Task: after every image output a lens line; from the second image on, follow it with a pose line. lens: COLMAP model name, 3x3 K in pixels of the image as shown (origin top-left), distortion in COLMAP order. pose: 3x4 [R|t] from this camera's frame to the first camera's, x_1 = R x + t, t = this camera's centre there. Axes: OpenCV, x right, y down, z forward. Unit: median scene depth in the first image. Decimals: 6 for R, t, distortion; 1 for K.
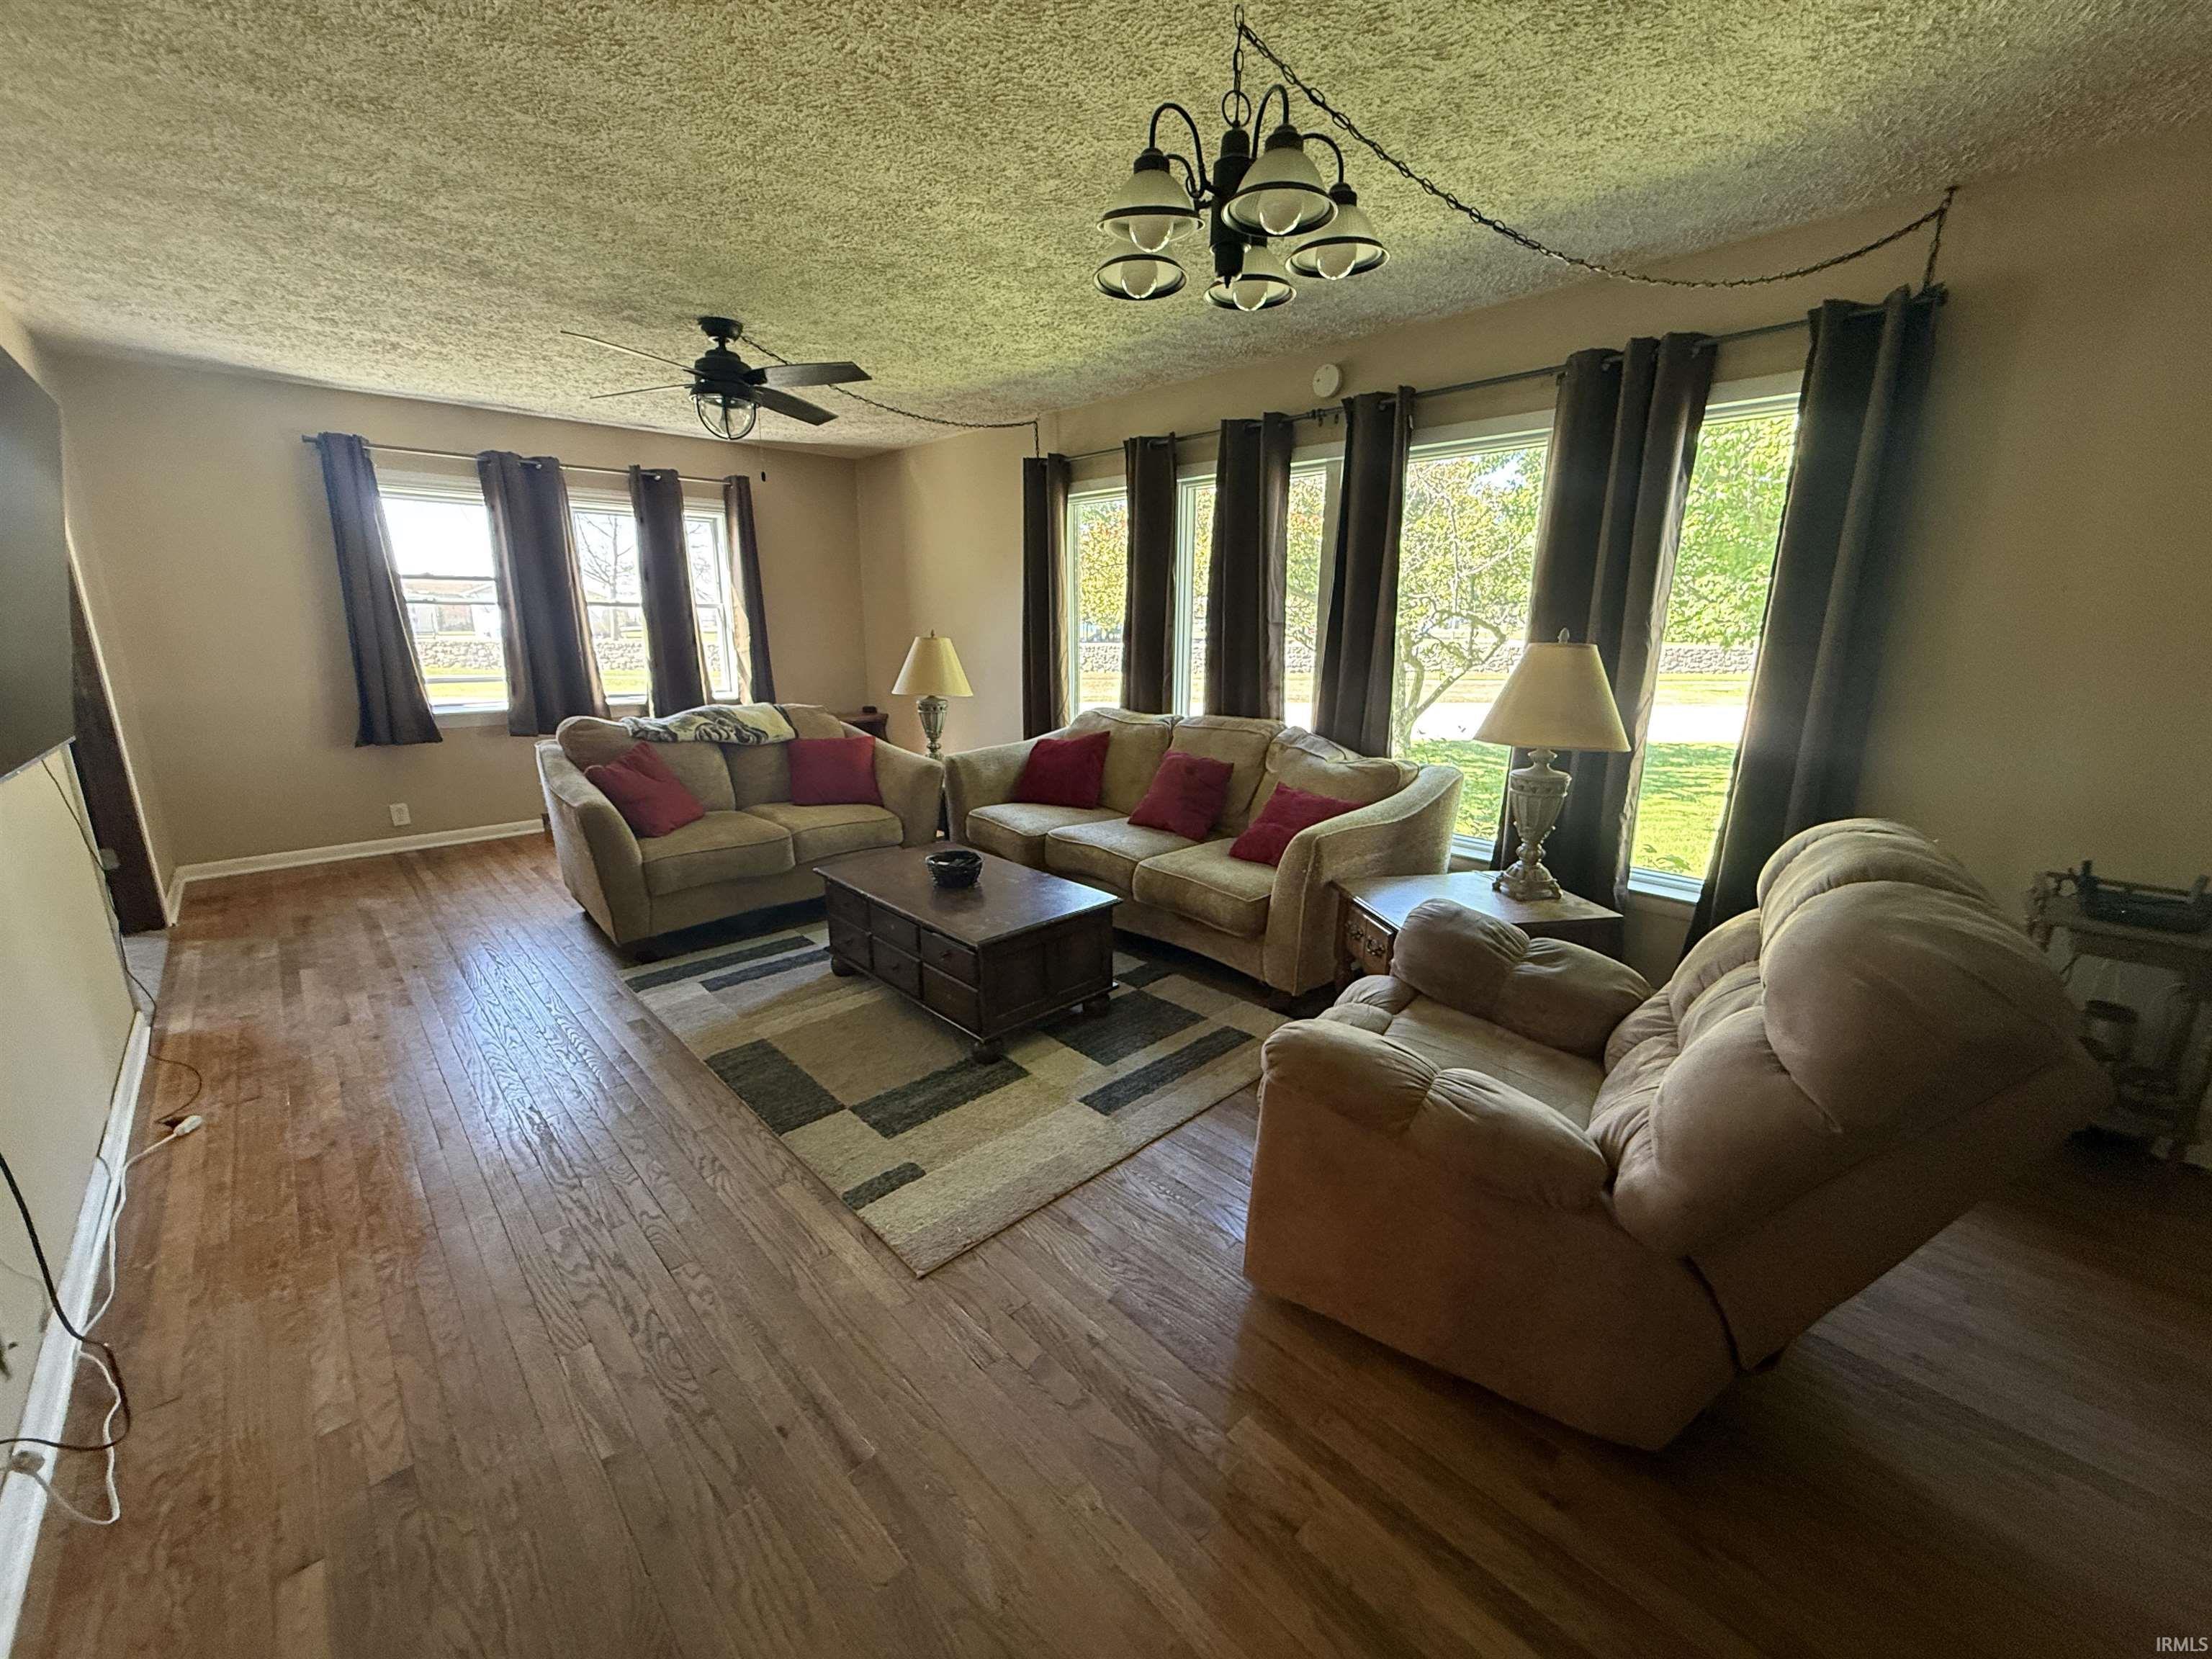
lens RADIAL K [[880.4, 0, 1101.5], [0, 880.4, 828.4], [0, 0, 1]] dist [-0.003431, -0.000076]
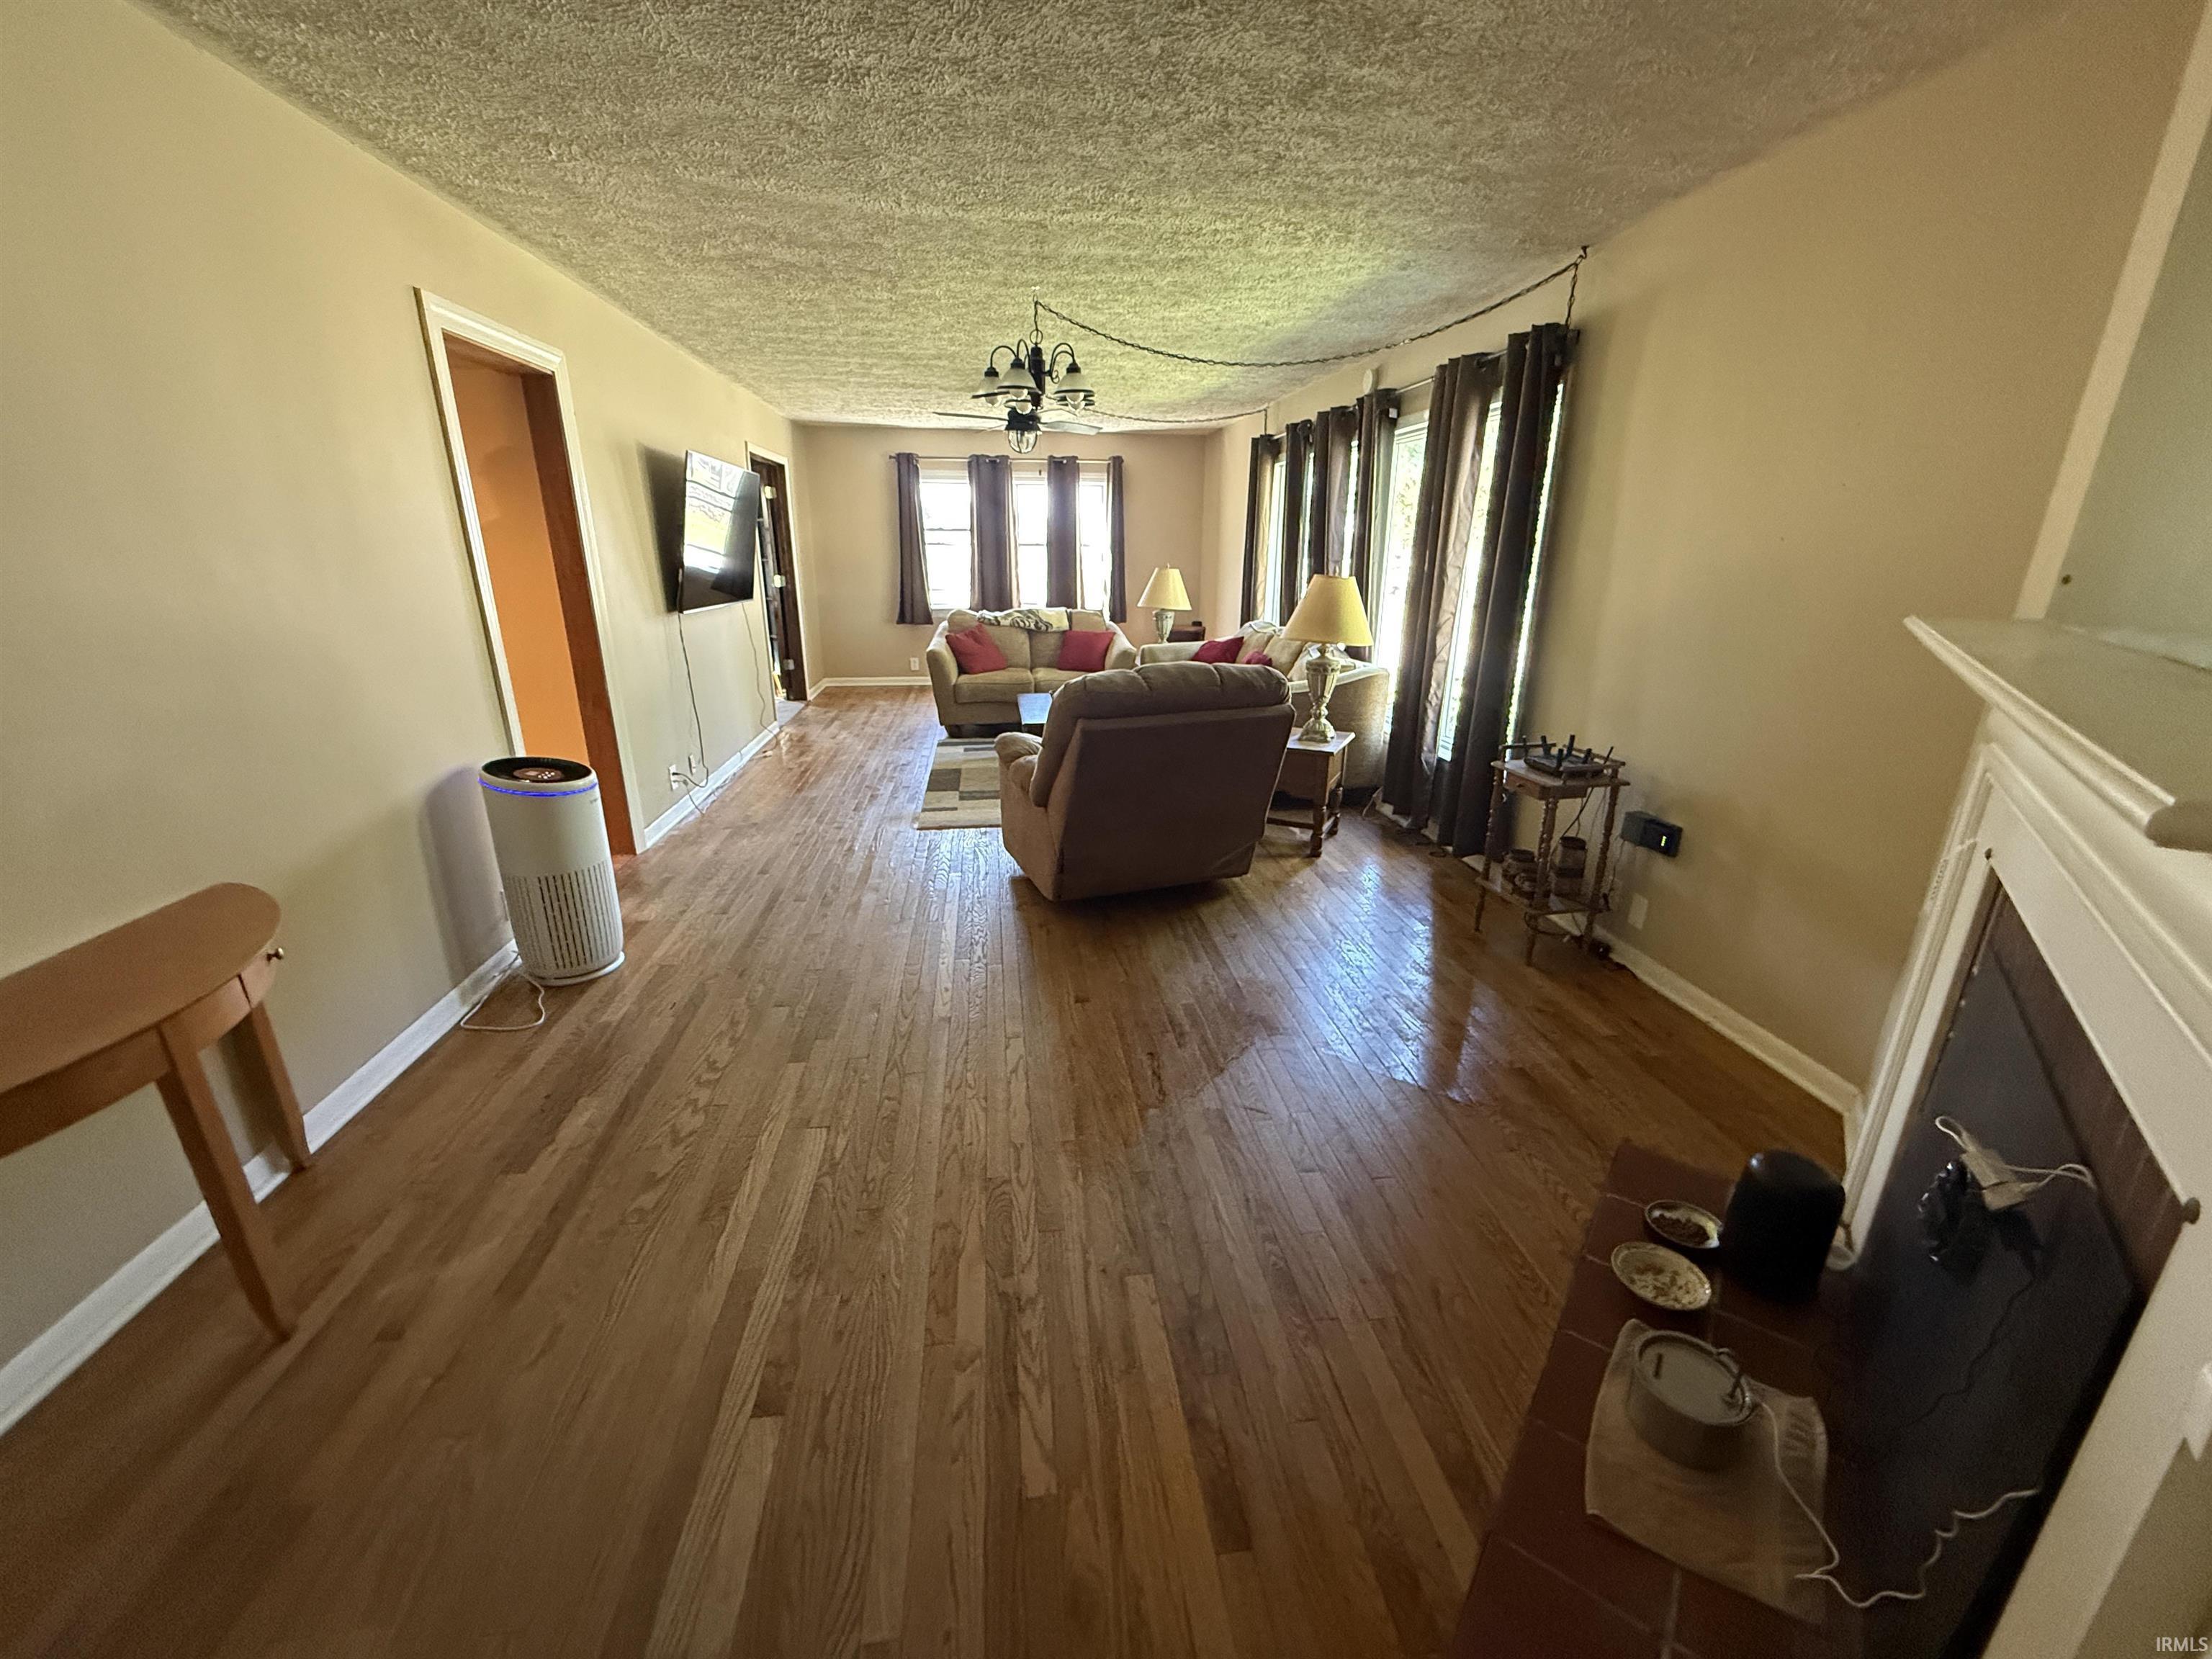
lens RADIAL K [[880.4, 0, 1109.6], [0, 880.4, 831.2], [0, 0, 1]] dist [-0.003431, -0.000076]
pose [[0.811582, 0.178908, -0.556171, 0.710132], [-0.137139, 0.983699, 0.116316, 0.067316], [0.567914, -0.018128, 0.822888, -0.322298]]
